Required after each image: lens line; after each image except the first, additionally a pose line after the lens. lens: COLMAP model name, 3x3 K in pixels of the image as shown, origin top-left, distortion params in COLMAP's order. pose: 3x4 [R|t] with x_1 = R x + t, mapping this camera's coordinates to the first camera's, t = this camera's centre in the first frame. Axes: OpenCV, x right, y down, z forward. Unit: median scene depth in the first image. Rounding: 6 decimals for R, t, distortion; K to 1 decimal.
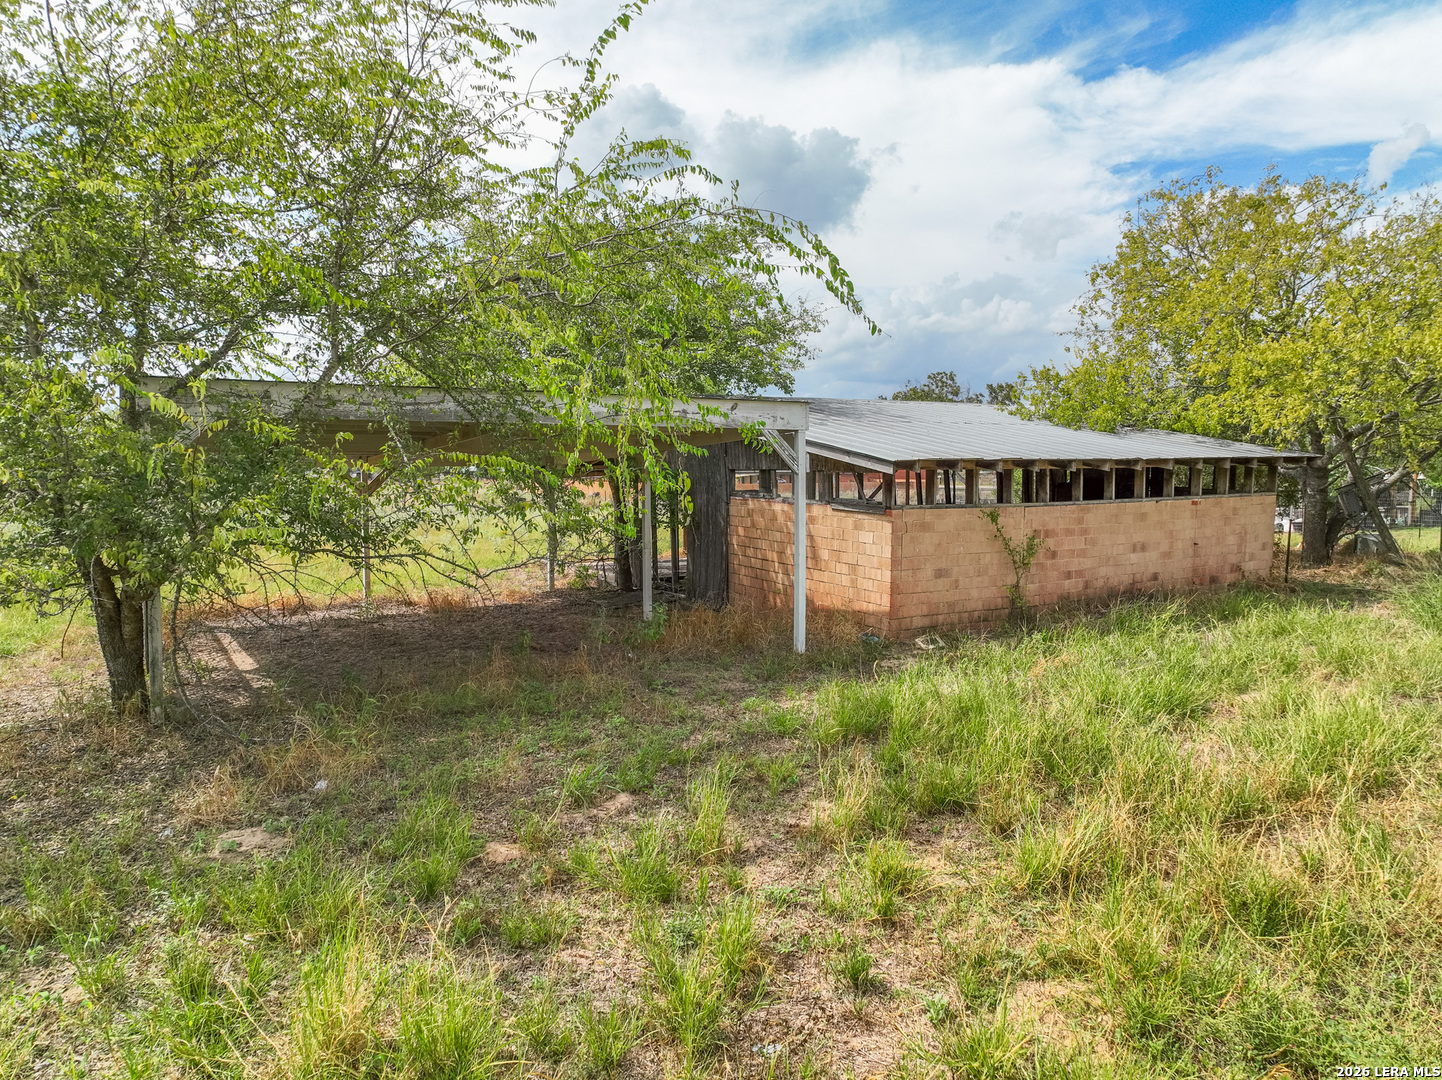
lens RADIAL K [[1015.4, 0, 720.9], [0, 1015.4, 536.3], [0, 0, 1]] dist [-0.002487, 0.020270]
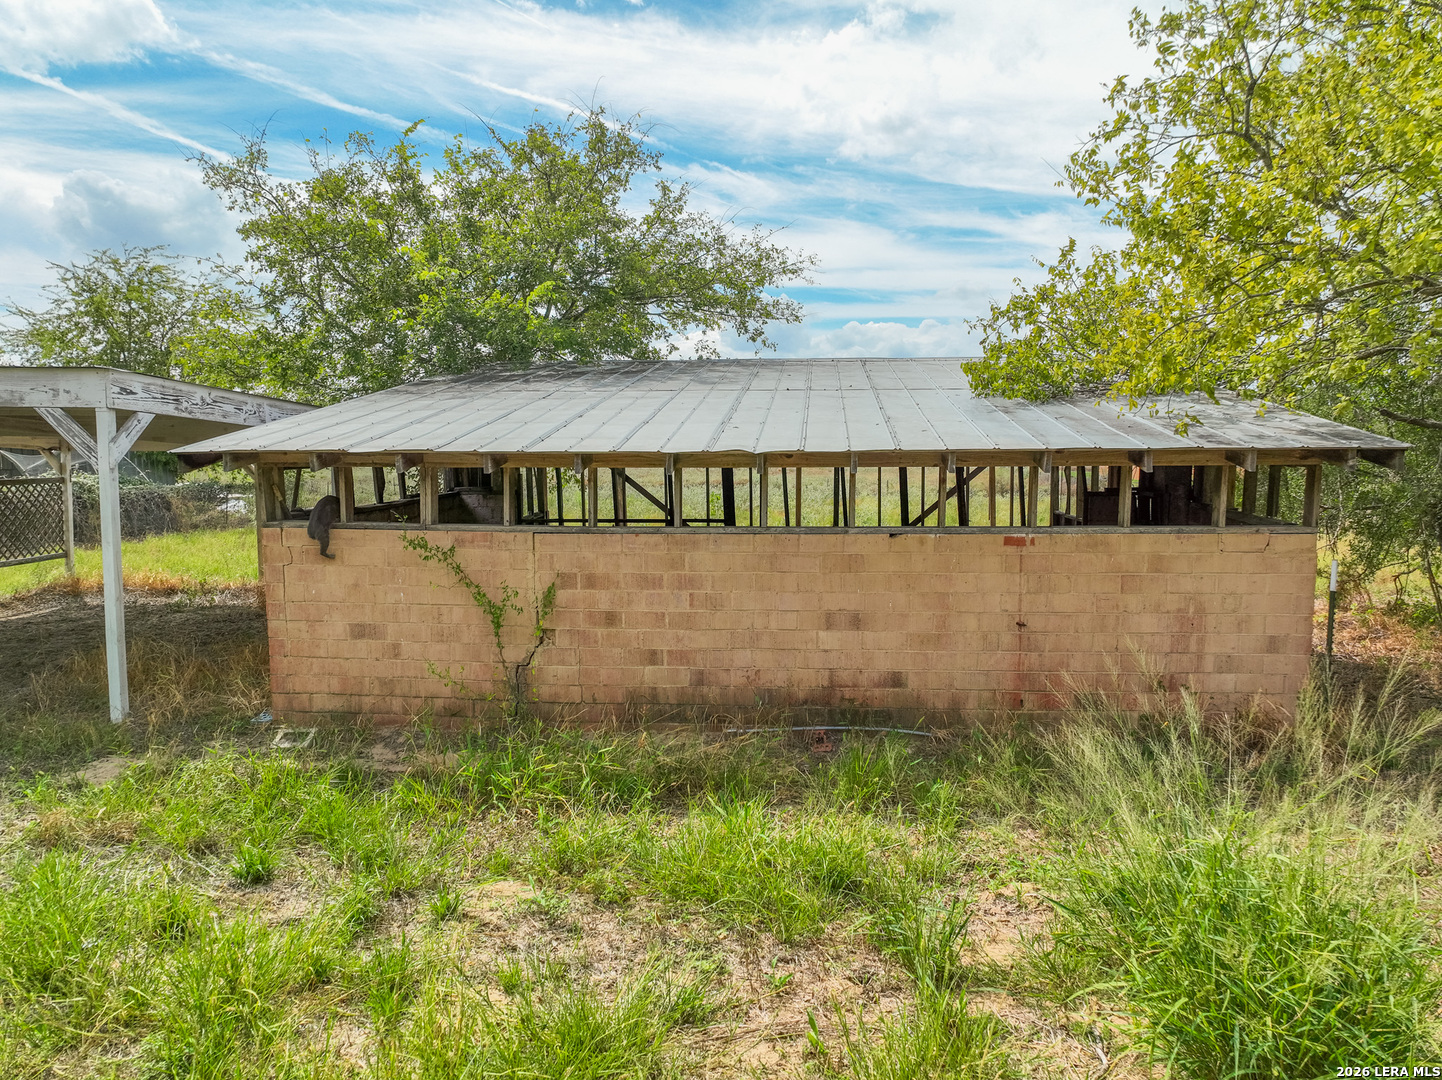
lens RADIAL K [[1015.4, 0, 732.0], [0, 1015.4, 539.5], [0, 0, 1]] dist [-0.002487, 0.020270]
pose [[0.805882, 0.045442, -0.590329, 0.686144], [-0.046284, 0.998834, 0.013704, -0.035522], [0.590264, 0.016279, 0.807046, 0.557198]]
